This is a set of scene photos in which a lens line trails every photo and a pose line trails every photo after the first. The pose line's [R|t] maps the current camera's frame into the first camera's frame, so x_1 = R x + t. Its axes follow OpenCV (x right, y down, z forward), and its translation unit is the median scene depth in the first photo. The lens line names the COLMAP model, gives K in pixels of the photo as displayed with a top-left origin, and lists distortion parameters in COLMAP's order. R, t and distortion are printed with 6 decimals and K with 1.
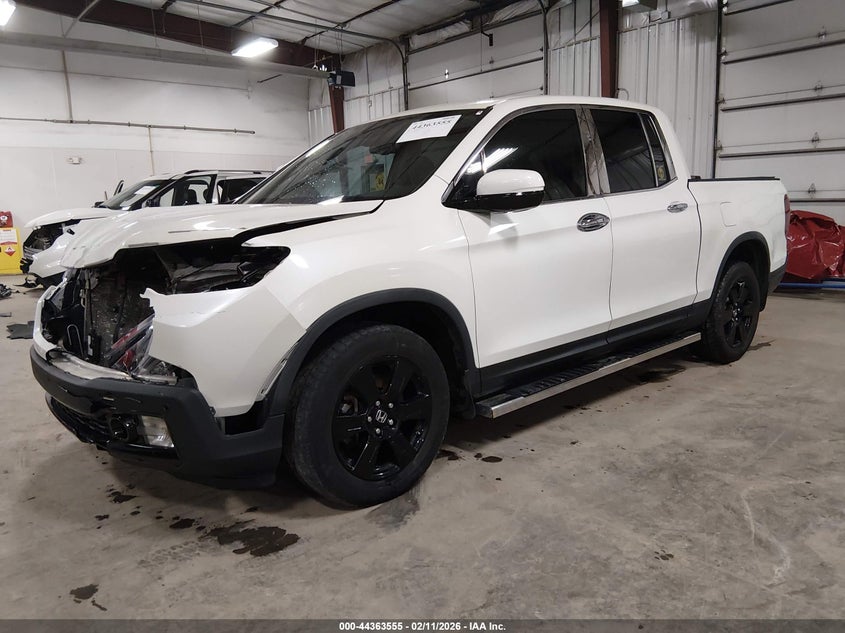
lens RADIAL K [[670.5, 0, 428.6], [0, 670.5, 315.1], [0, 0, 1]] dist [0.005105, -0.007197]
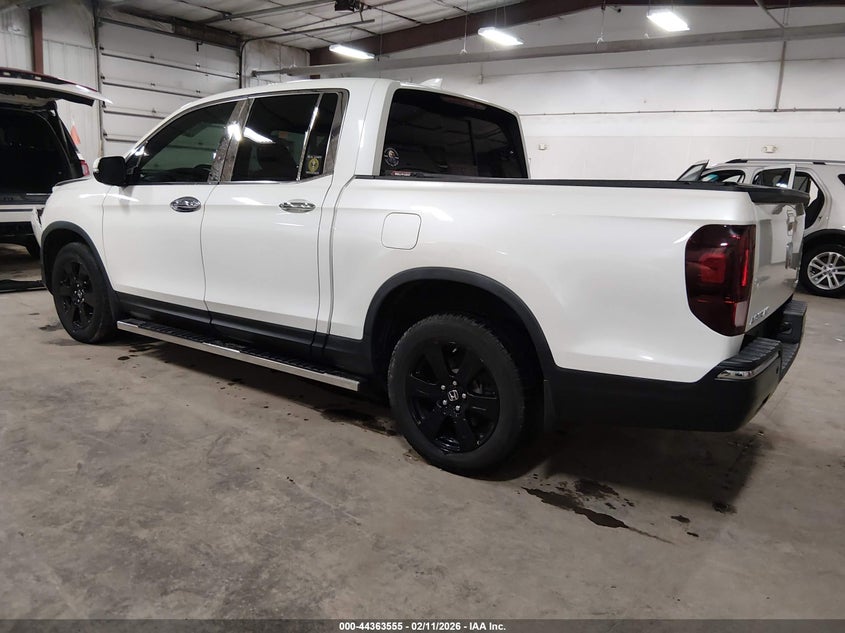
lens RADIAL K [[670.5, 0, 425.9], [0, 670.5, 314.9], [0, 0, 1]] dist [0.005105, -0.007197]
pose [[0.222013, 0.236257, -0.945988, 0.430922], [-0.221636, 0.957031, 0.186999, -0.078326], [0.949520, 0.168149, 0.264837, 0.335254]]
